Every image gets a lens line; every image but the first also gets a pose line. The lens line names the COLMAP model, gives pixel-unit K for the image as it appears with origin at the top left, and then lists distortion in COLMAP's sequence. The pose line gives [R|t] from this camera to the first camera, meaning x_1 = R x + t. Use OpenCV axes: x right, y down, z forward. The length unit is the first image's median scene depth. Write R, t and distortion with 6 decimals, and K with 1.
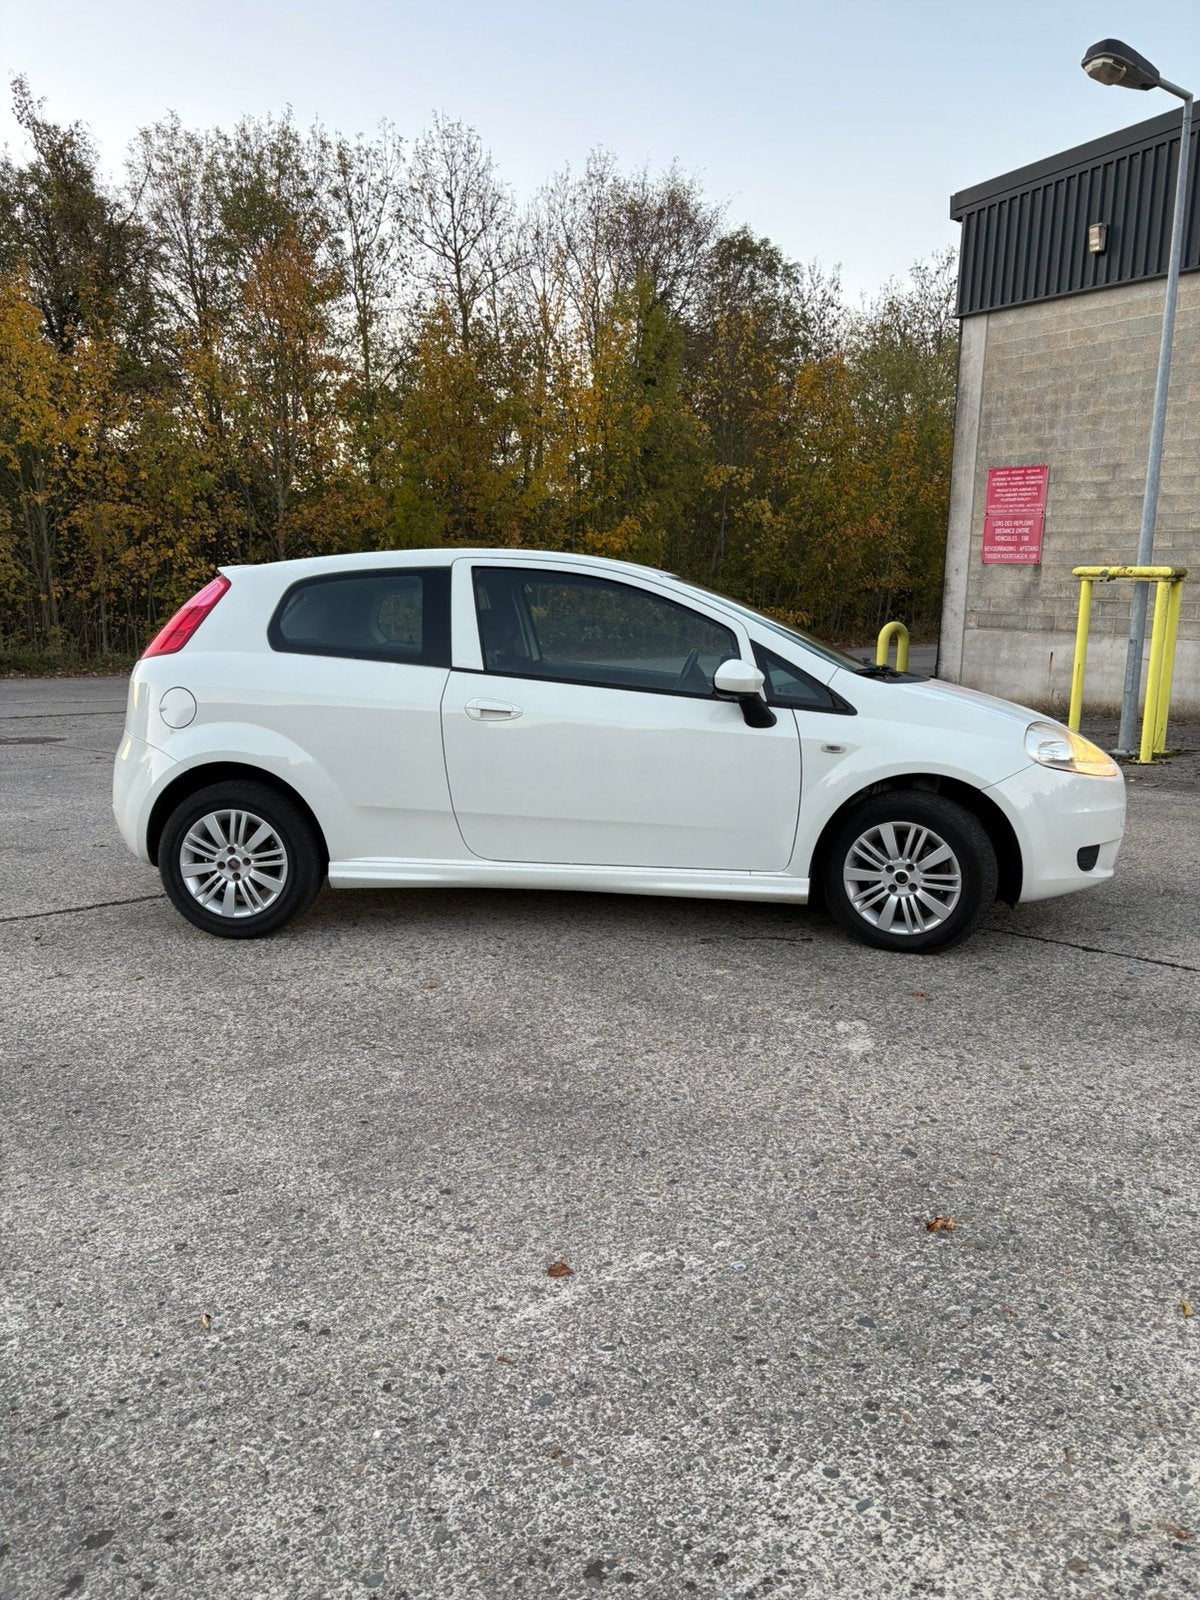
lens RADIAL K [[1093.4, 0, 600.0], [0, 1093.4, 800.0], [0, 0, 1]] dist [0.040494, -0.056171]
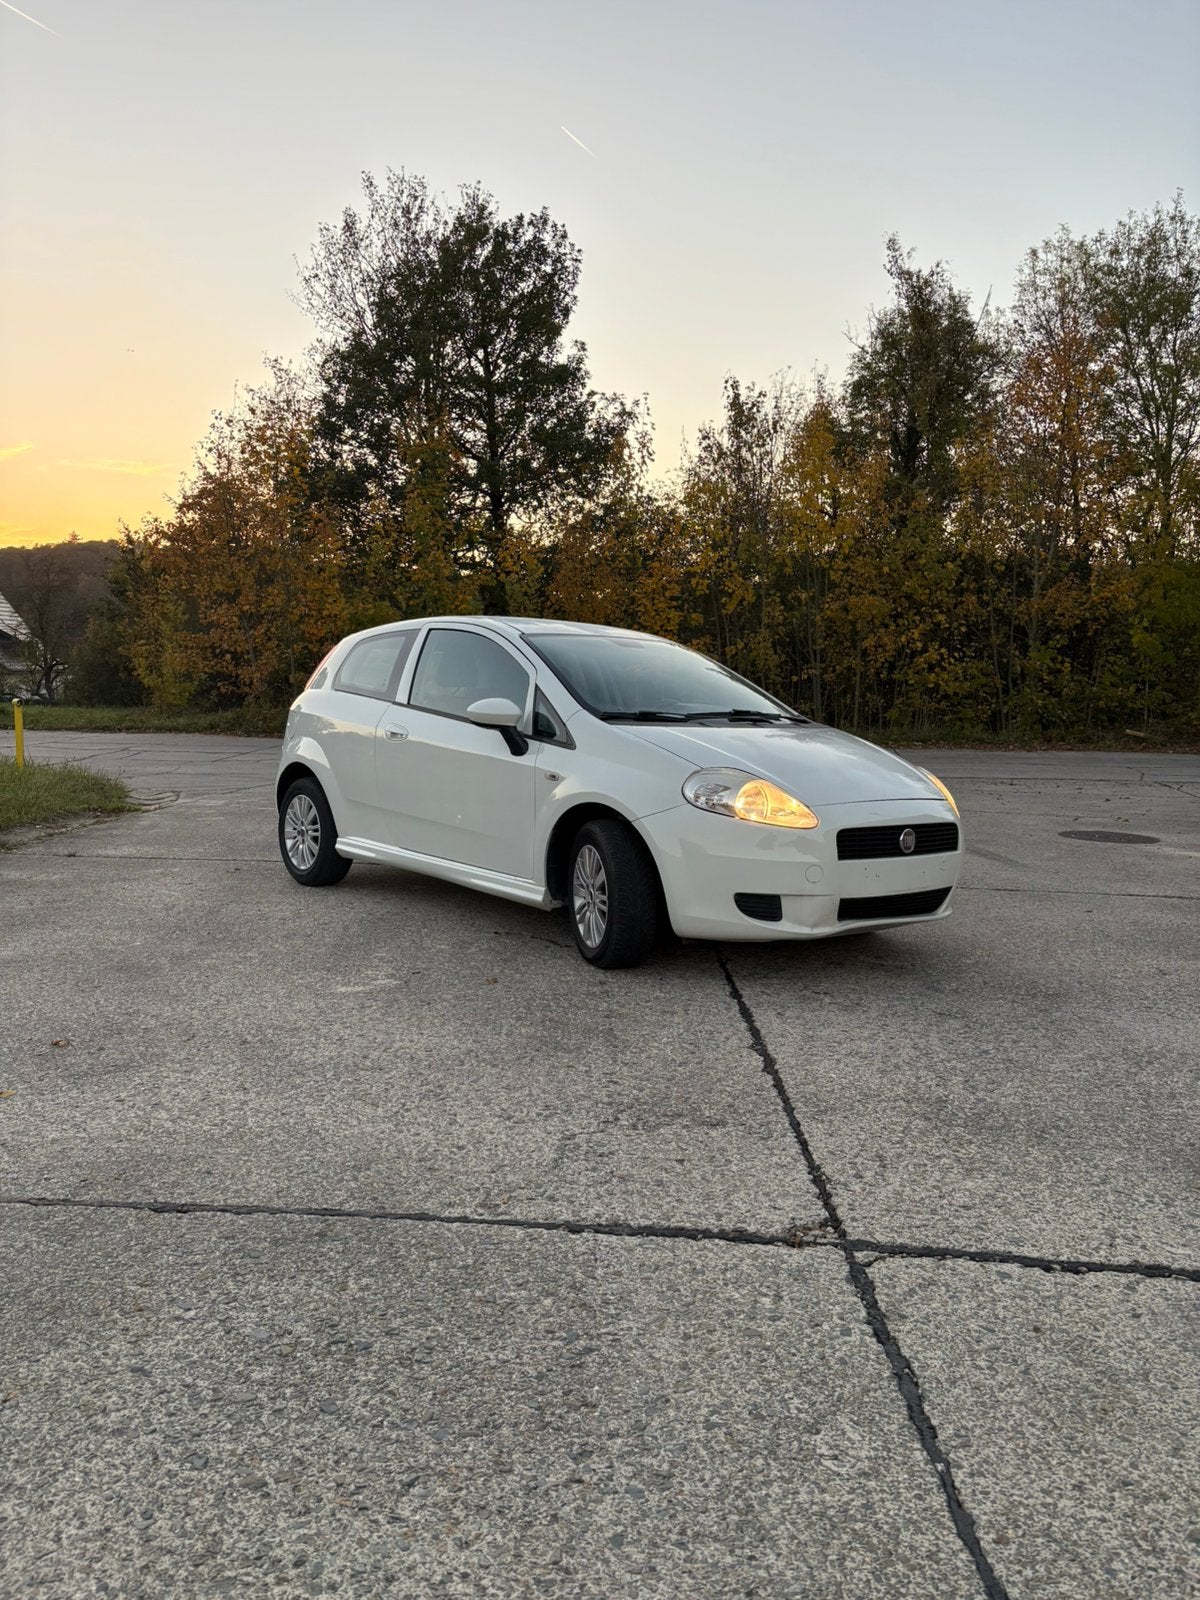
lens RADIAL K [[1093.4, 0, 600.0], [0, 1093.4, 800.0], [0, 0, 1]] dist [0.040494, -0.056171]
pose [[0.729956, 0.075588, -0.679301, 0.967472], [-0.131227, 0.990875, -0.030755, 0.007396], [0.670778, 0.111592, 0.733215, 0.176574]]
